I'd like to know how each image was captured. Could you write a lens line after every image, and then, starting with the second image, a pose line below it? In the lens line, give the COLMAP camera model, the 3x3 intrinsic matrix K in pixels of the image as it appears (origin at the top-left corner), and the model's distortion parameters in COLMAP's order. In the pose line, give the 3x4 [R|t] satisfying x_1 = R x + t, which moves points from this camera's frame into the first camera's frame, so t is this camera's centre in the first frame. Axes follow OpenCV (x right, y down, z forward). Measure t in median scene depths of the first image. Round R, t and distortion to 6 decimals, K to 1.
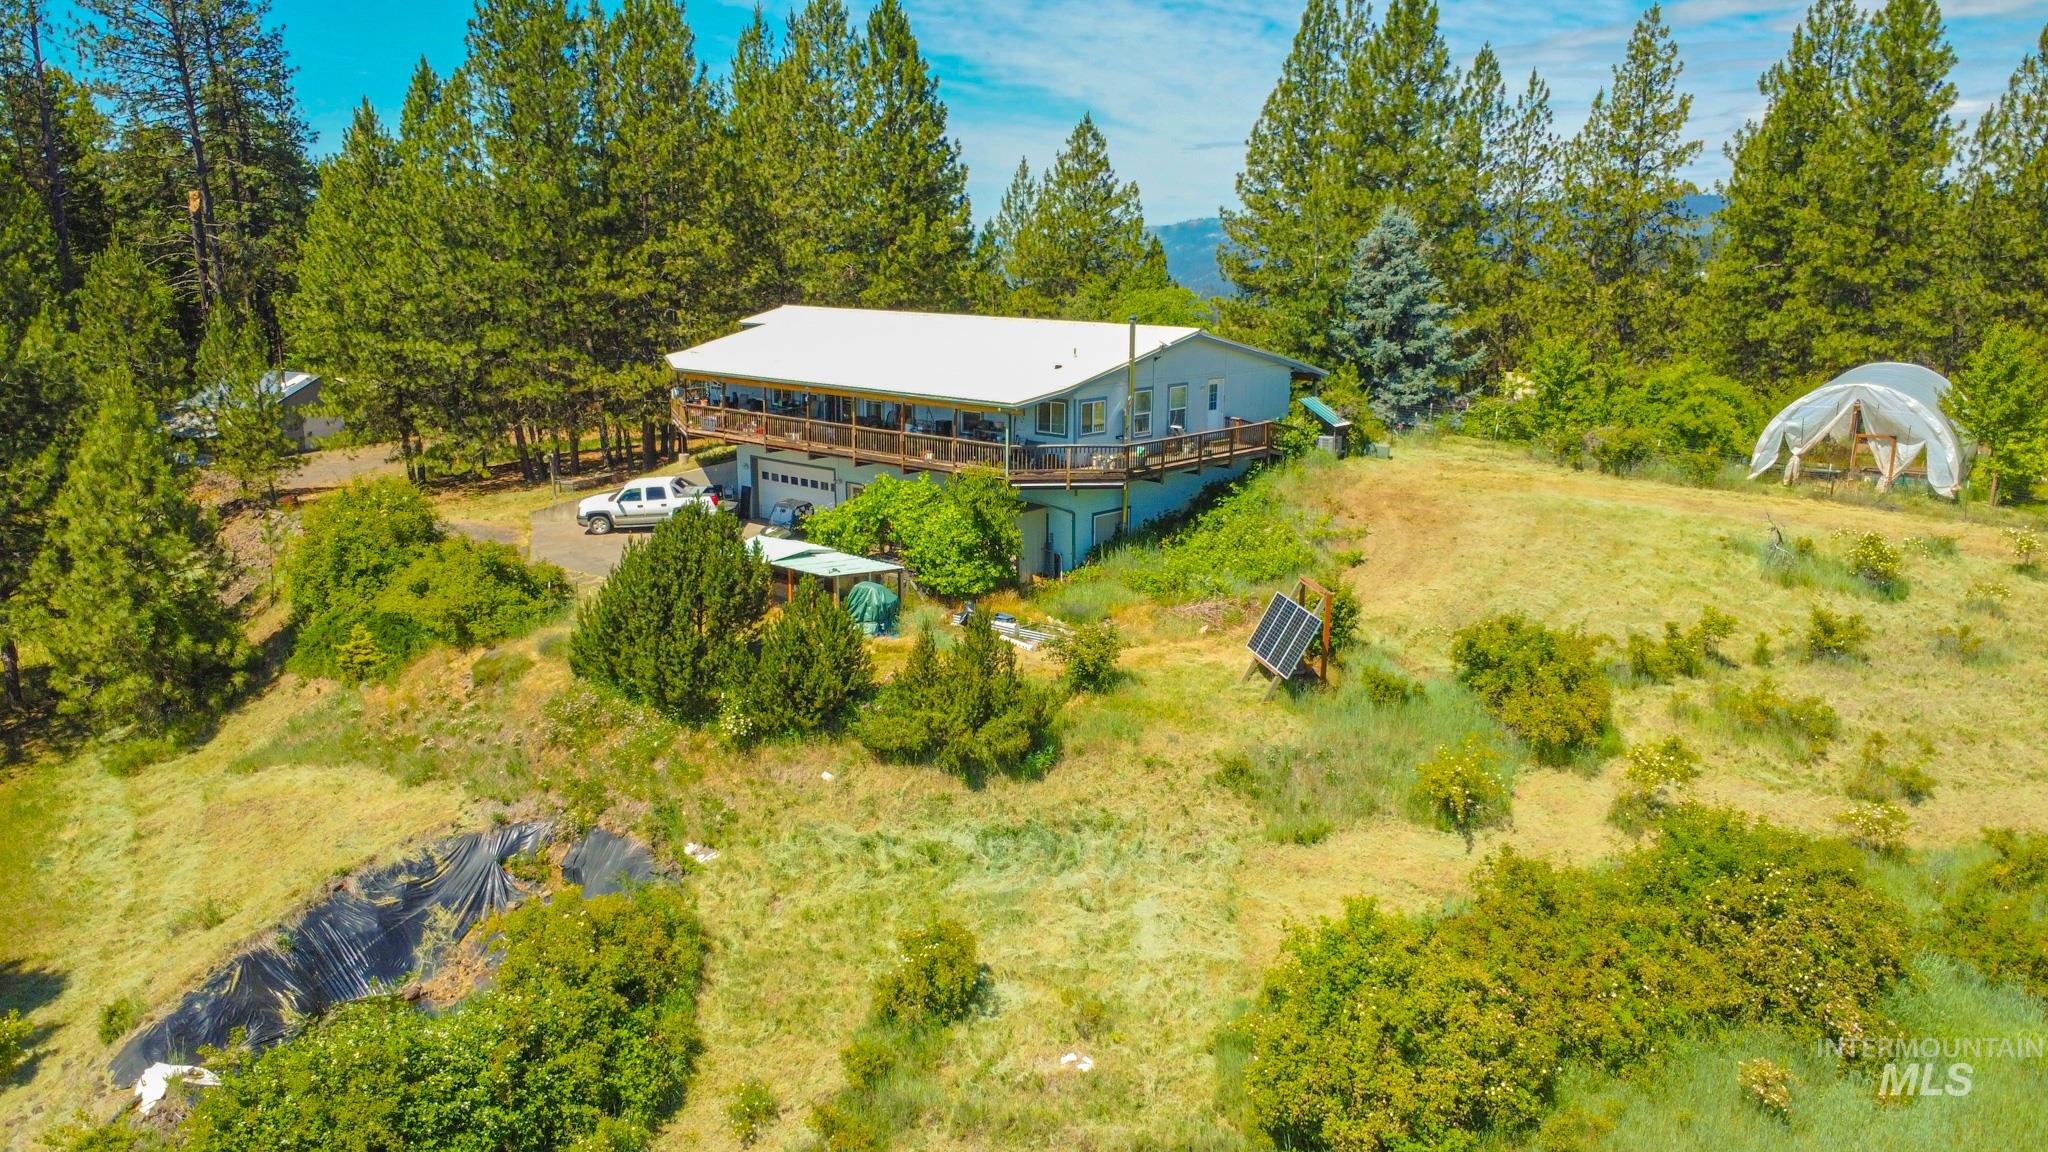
lens RADIAL K [[1535.4, 0, 1008.7], [0, 1535.4, 568.9], [0, 0, 1]] dist [0.004325, -0.007997]
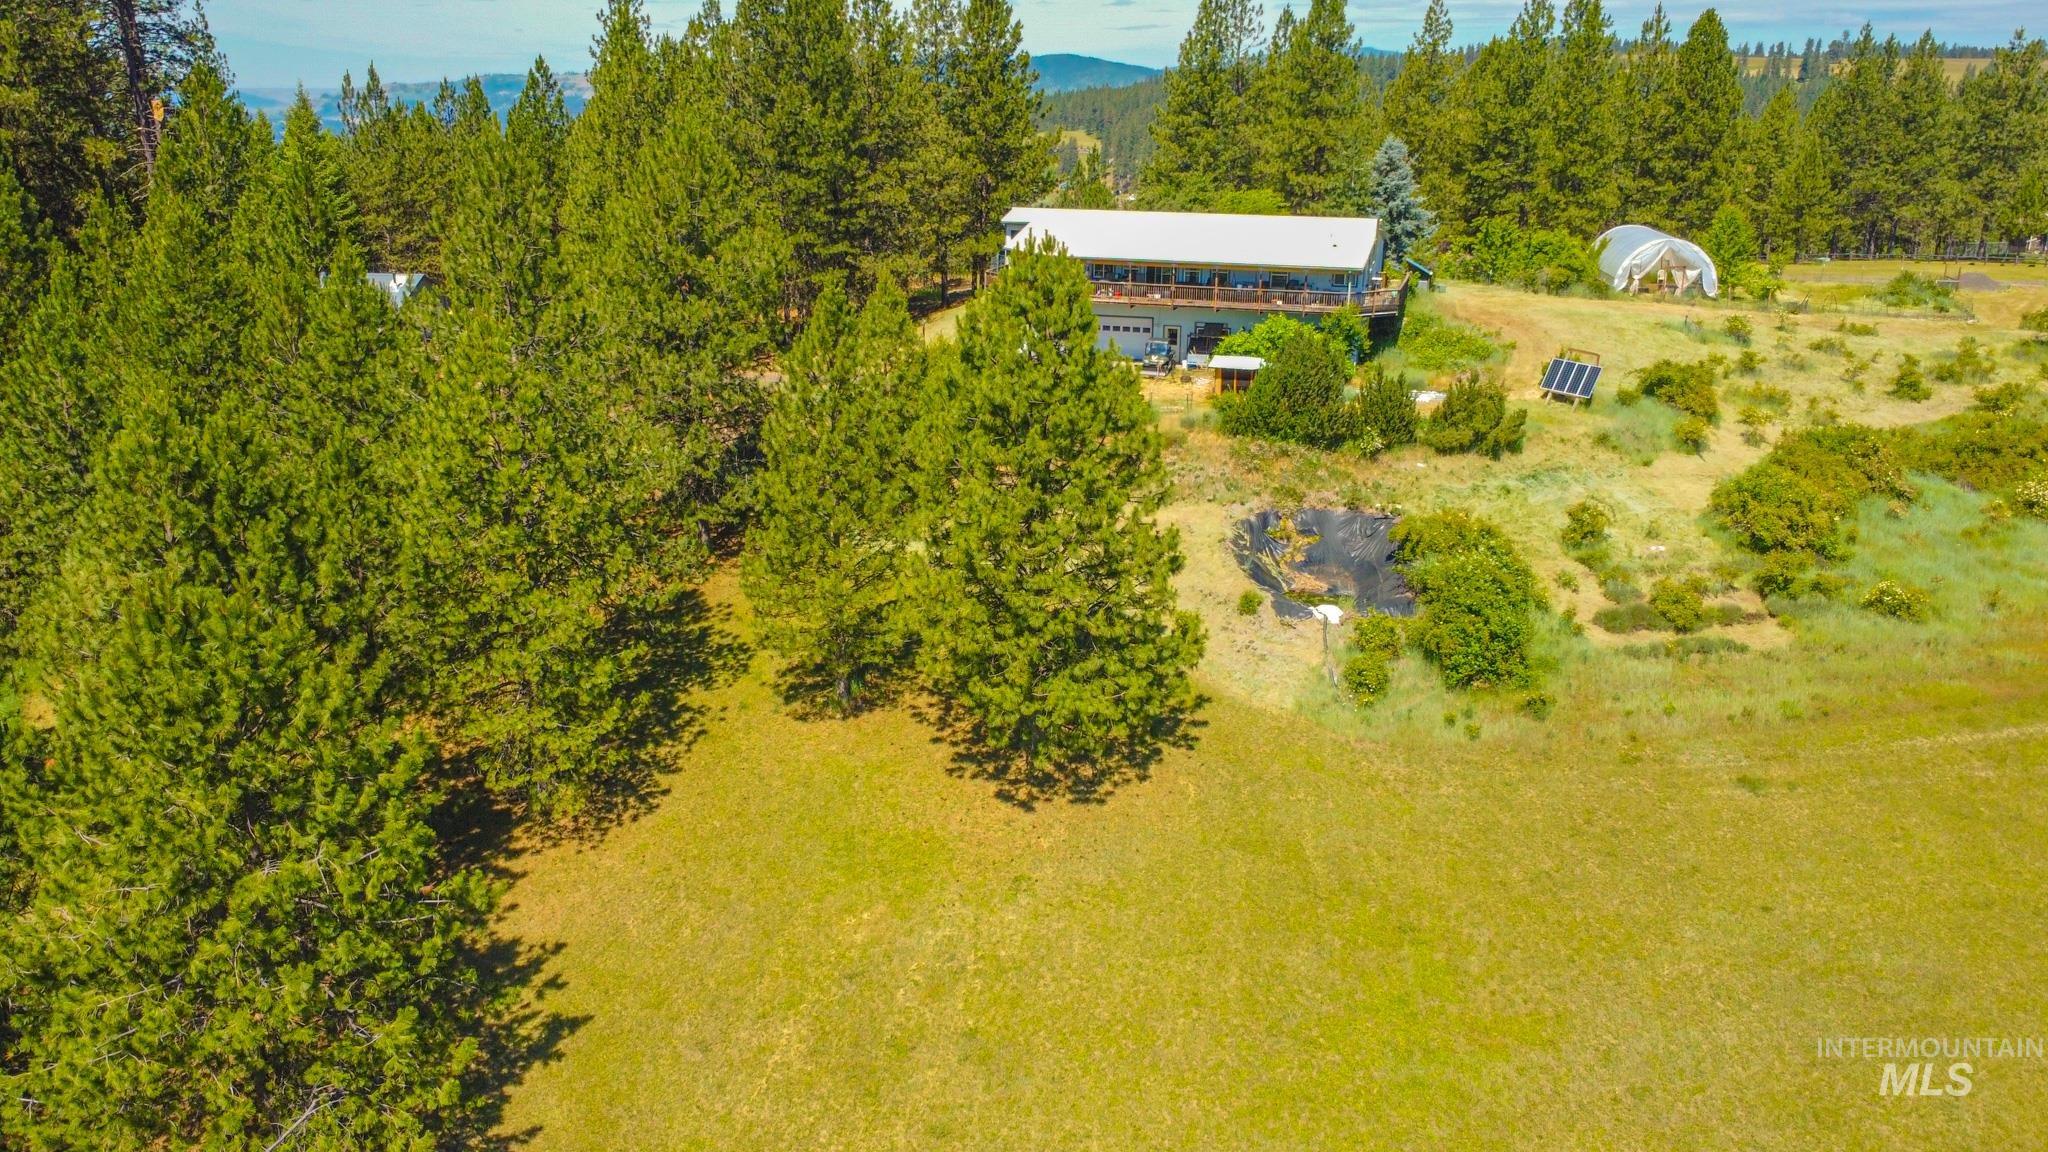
lens RADIAL K [[1535.4, 0, 1023.0], [0, 1535.4, 570.5], [0, 0, 1]] dist [0.004325, -0.007997]
pose [[0.906009, -0.122217, 0.405228, -0.971828], [0.087579, 0.990816, 0.103022, 0.017436], [-0.414098, -0.057849, 0.908392, -0.390522]]
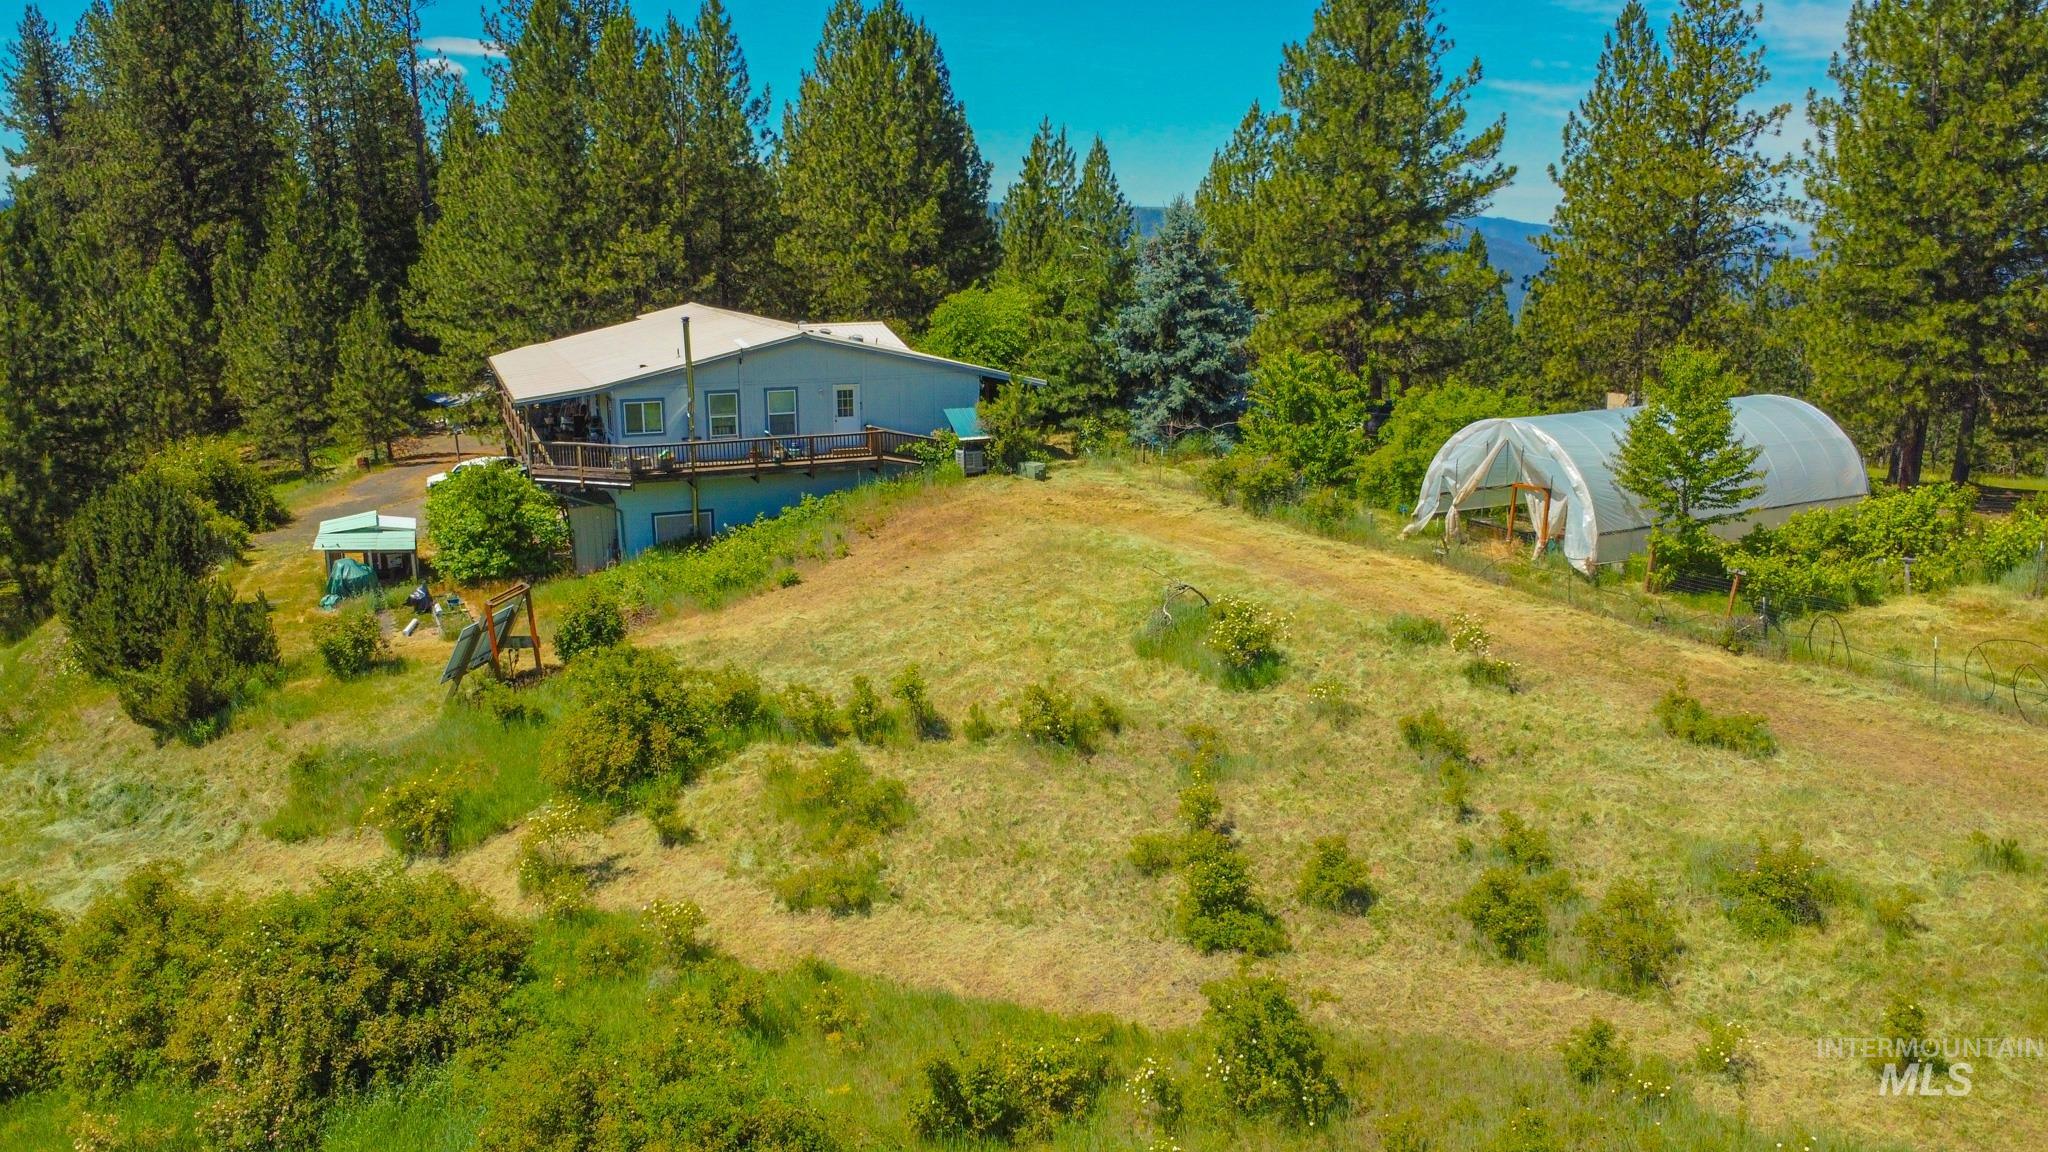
lens RADIAL K [[1535.4, 0, 1016.4], [0, 1535.4, 570.5], [0, 0, 1]] dist [0.004325, -0.007997]
pose [[0.898514, 0.086584, -0.430322, 0.687435], [-0.083841, 0.996156, 0.025374, -0.043130], [0.430864, 0.013280, 0.902319, 0.187665]]
